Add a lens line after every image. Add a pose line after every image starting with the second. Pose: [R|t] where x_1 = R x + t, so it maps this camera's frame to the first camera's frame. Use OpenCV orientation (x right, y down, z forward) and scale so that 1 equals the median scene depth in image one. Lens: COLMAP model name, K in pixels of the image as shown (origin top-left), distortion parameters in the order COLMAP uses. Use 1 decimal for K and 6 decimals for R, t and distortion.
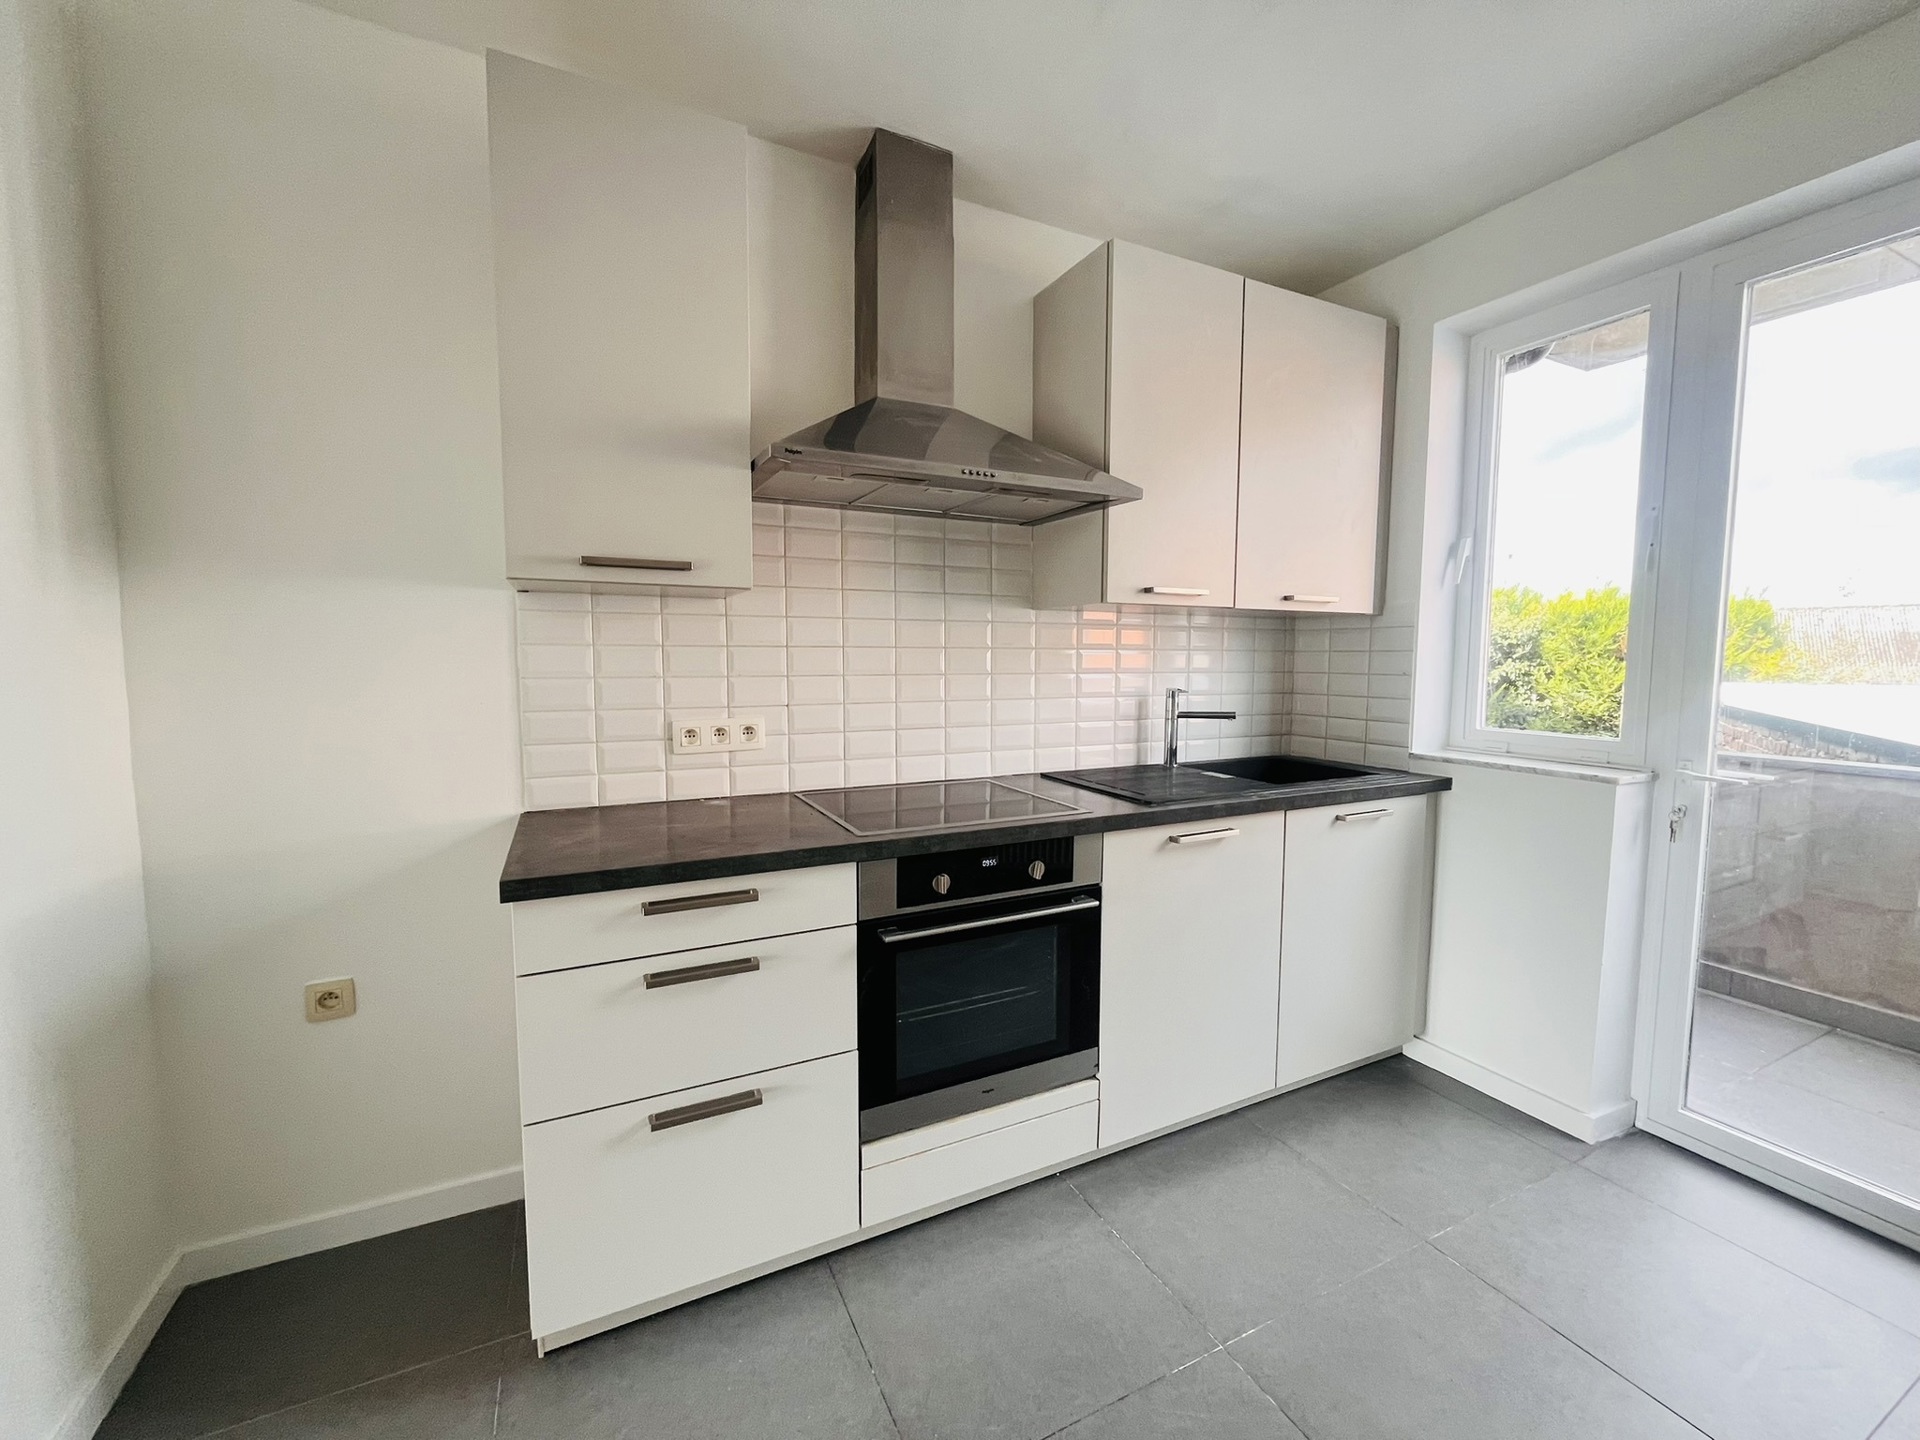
lens RADIAL K [[778.8, 0, 960.6], [0, 778.8, 712.7], [0, 0, 1]] dist [-0.001087, -0.000099]
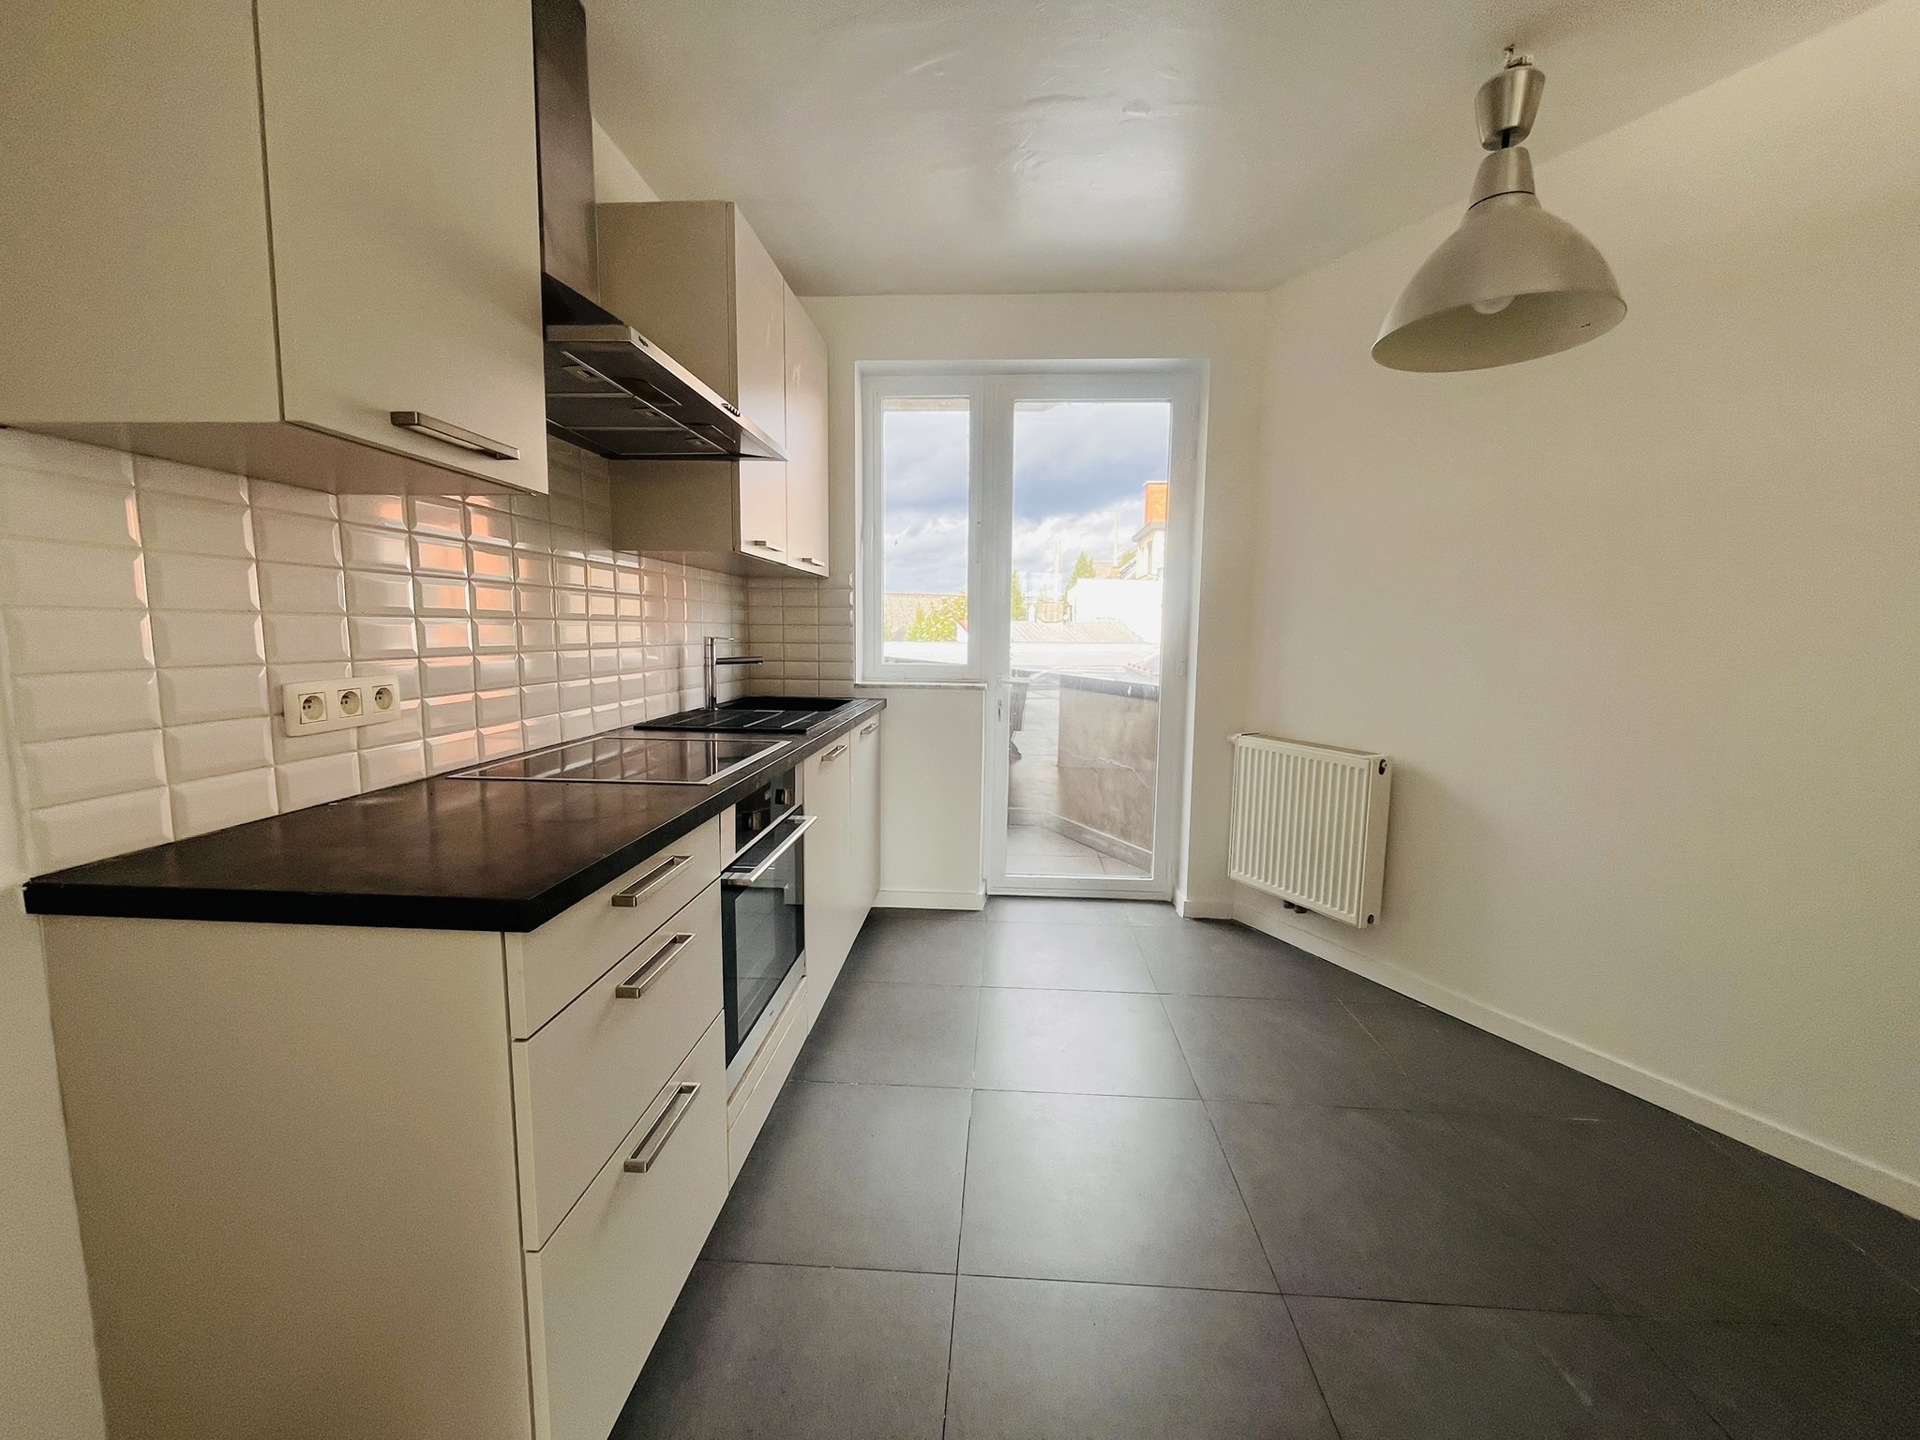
lens RADIAL K [[779.3, 0, 960.0], [0, 779.3, 720.0], [0, 0, 1]] dist [0.000391, -0.000052]
pose [[0.498951, -0.098405, 0.861025, -0.547591], [0.055518, 0.995121, 0.081559, 0.015867], [-0.864850, 0.007108, 0.501980, 0.189635]]
